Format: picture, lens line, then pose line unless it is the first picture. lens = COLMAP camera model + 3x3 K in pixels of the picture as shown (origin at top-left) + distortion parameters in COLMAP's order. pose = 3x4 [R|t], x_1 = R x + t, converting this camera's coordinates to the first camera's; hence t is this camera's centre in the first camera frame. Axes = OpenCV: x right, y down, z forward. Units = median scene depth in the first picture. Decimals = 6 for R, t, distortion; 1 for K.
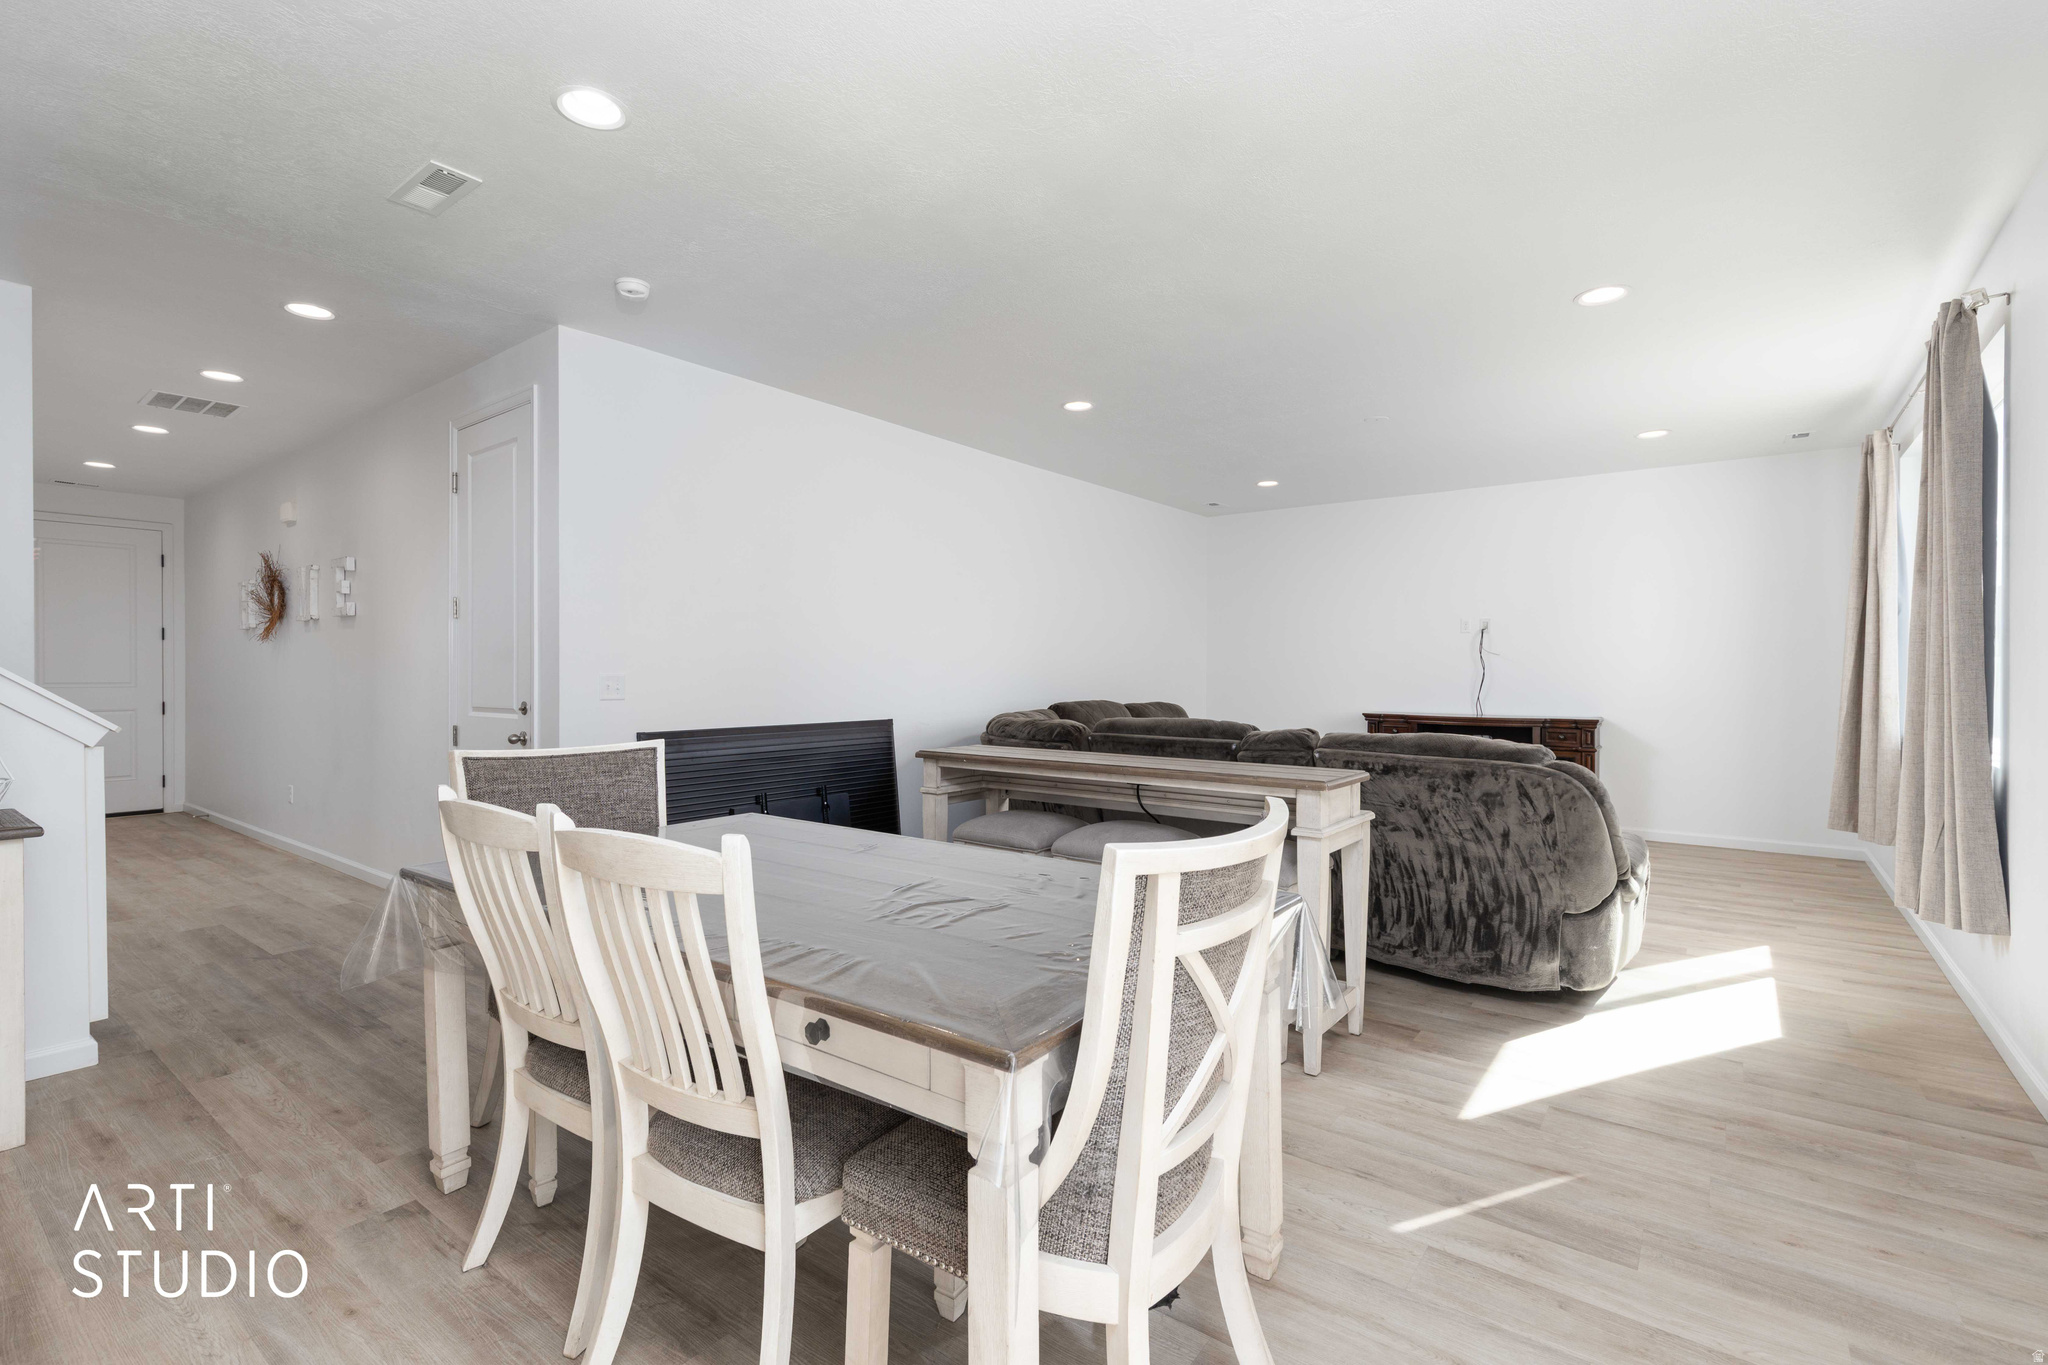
lens RADIAL K [[929.1, 0, 1021.4], [0, 929.1, 681.1], [0, 0, 1]] dist [0.005413, 0.000042]
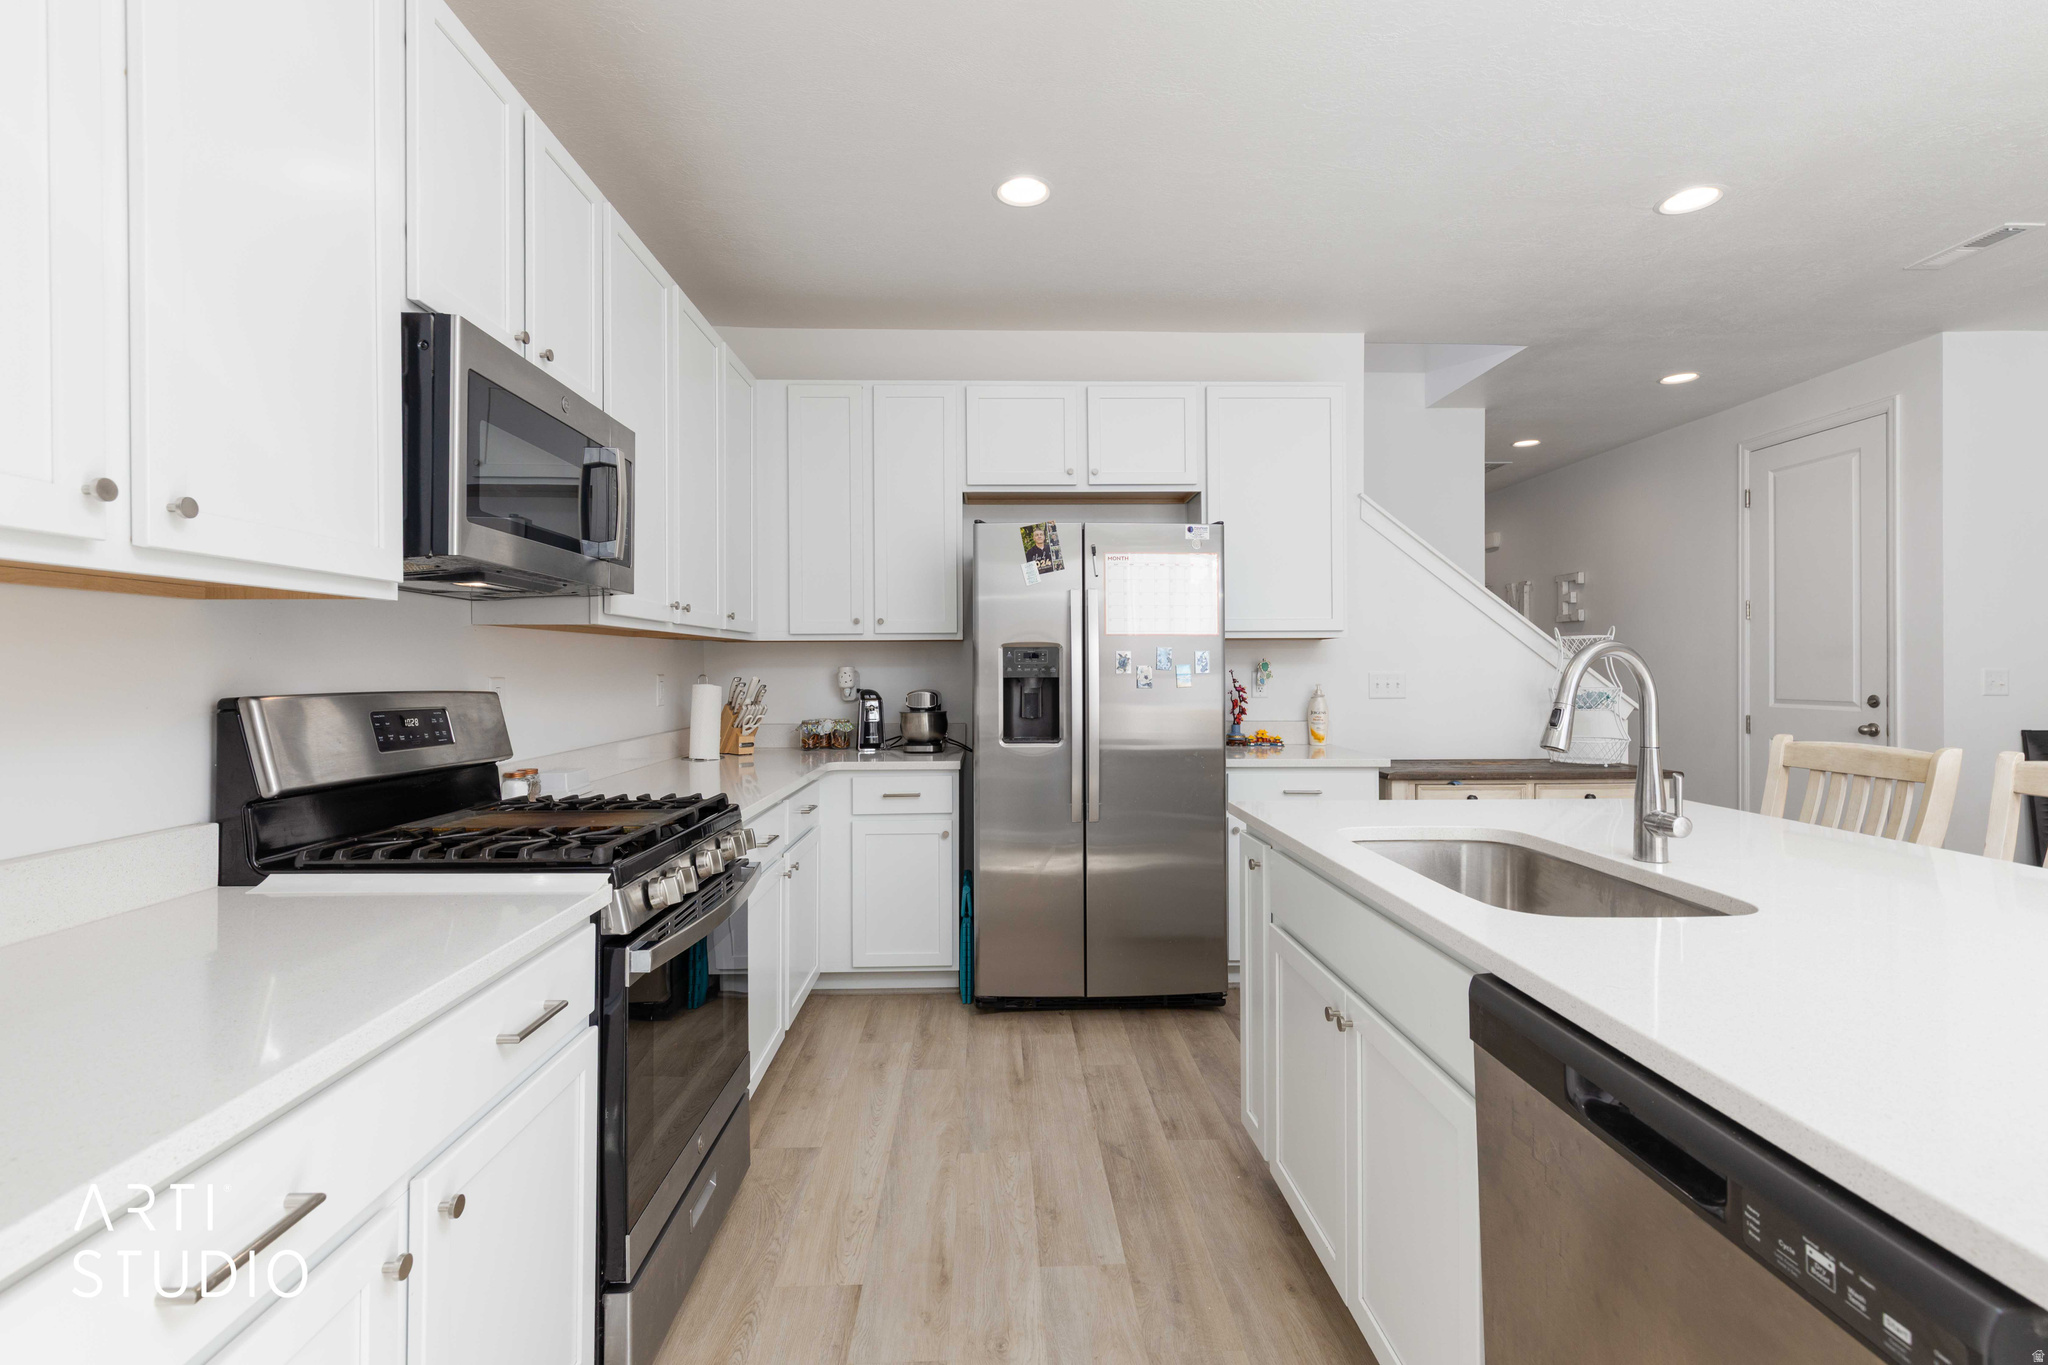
lens RADIAL K [[929.1, 0, 1037.6], [0, 929.1, 665.3], [0, 0, 1]] dist [0.005413, 0.000042]
pose [[0.641874, -0.003549, -0.766802, -0.339781], [-0.004612, 0.999953, -0.008488, 0.001579], [0.766797, 0.008985, 0.641827, -0.429295]]
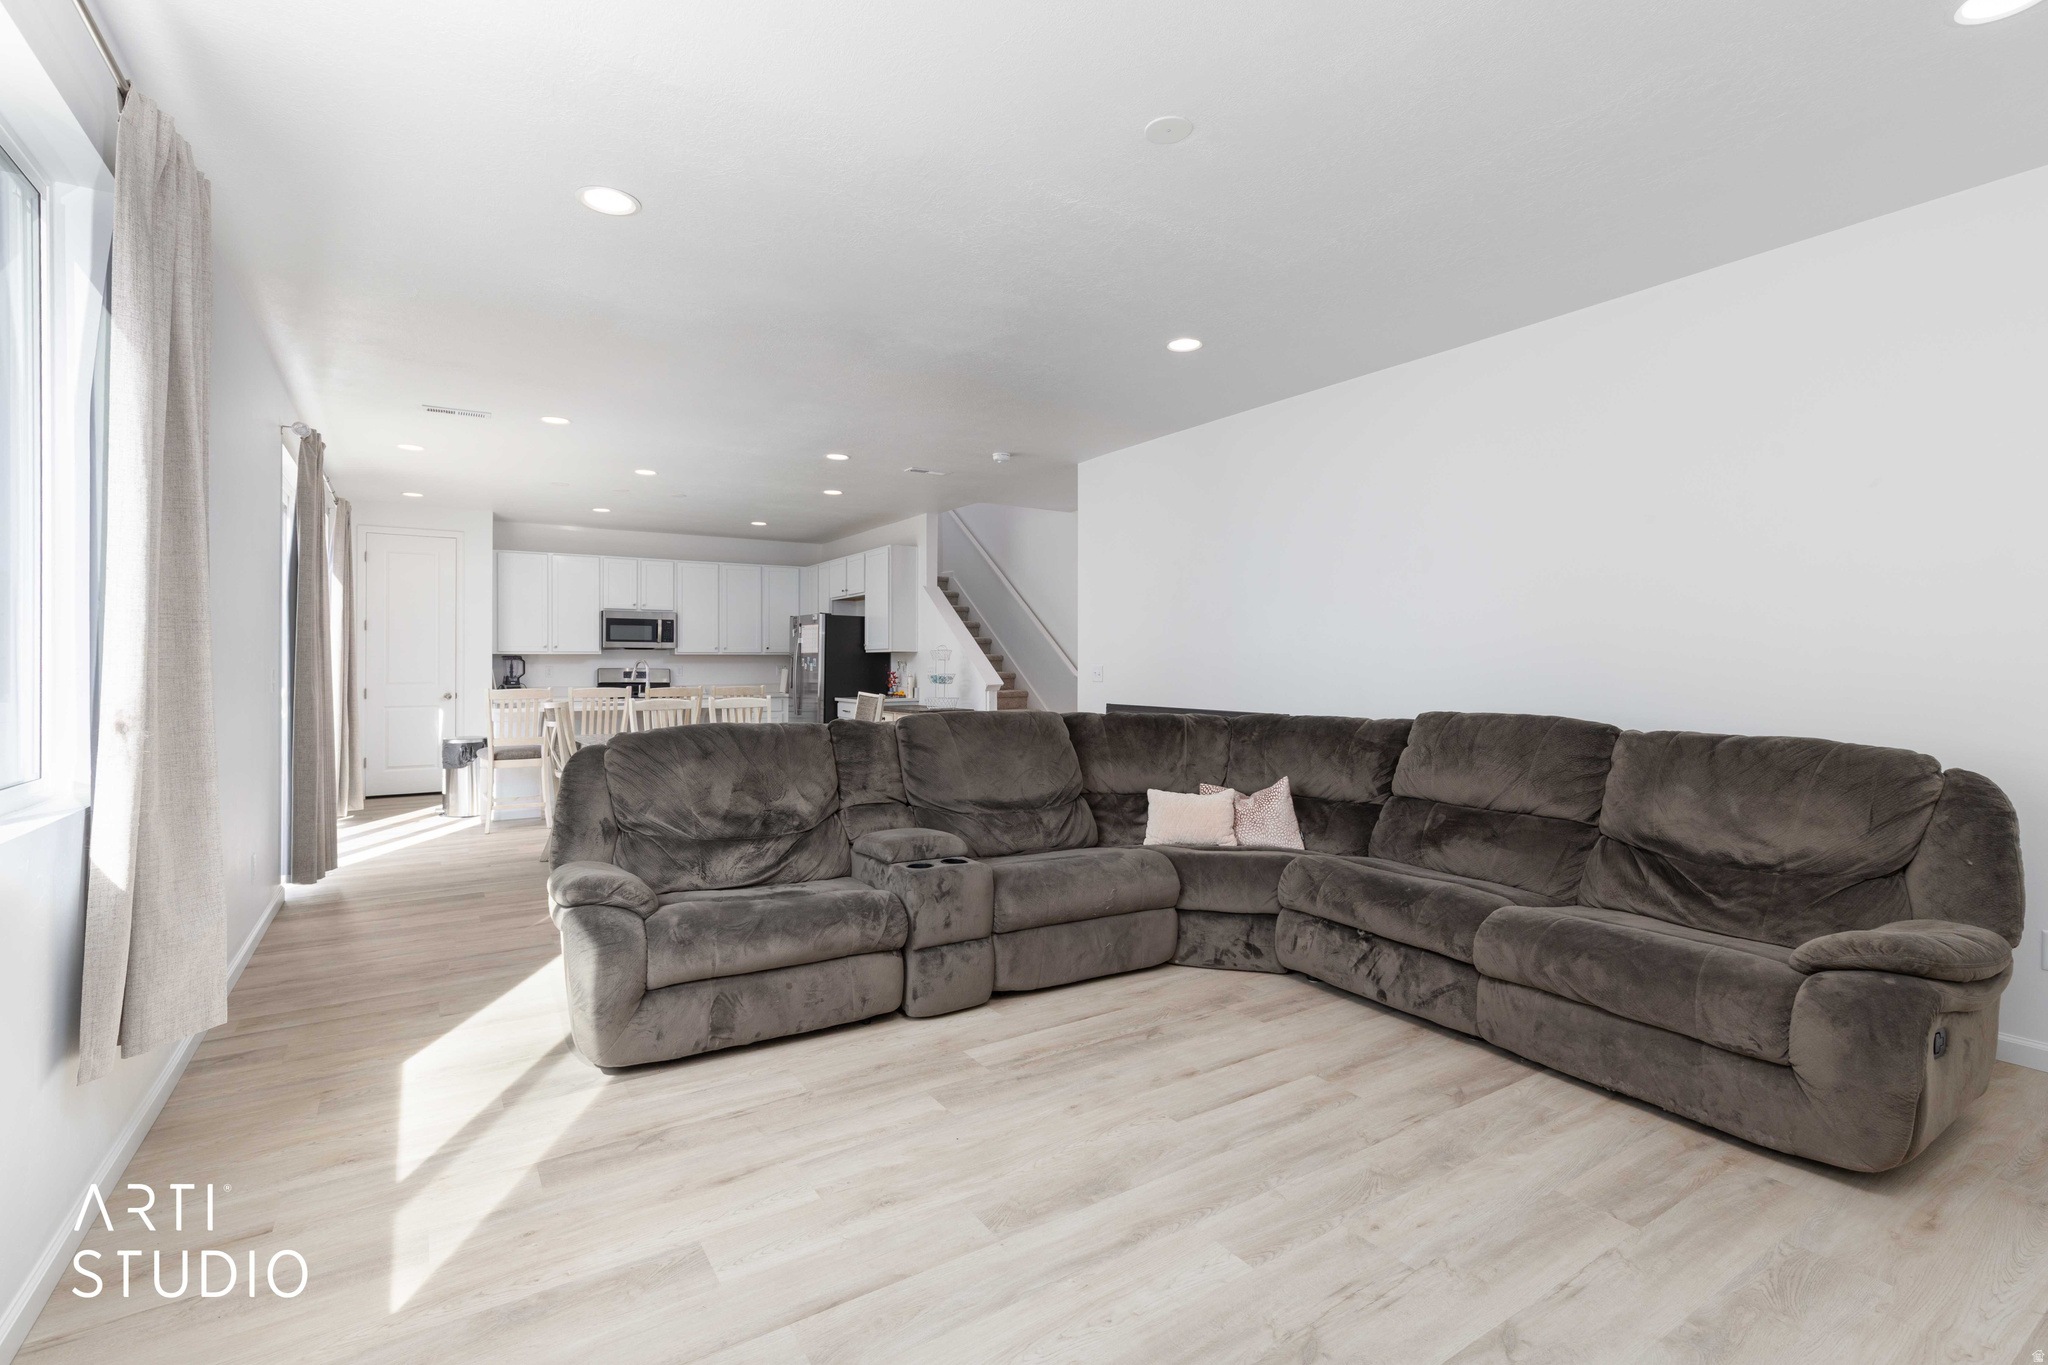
lens RADIAL K [[929.1, 0, 1015.9], [0, 929.1, 662.4], [0, 0, 1]] dist [0.005413, 0.000042]
pose [[-0.347634, -0.005544, -0.937614, 1.394826], [-0.007333, 0.999968, -0.003194, -0.005206], [0.937602, 0.005765, -0.347664, 1.790070]]
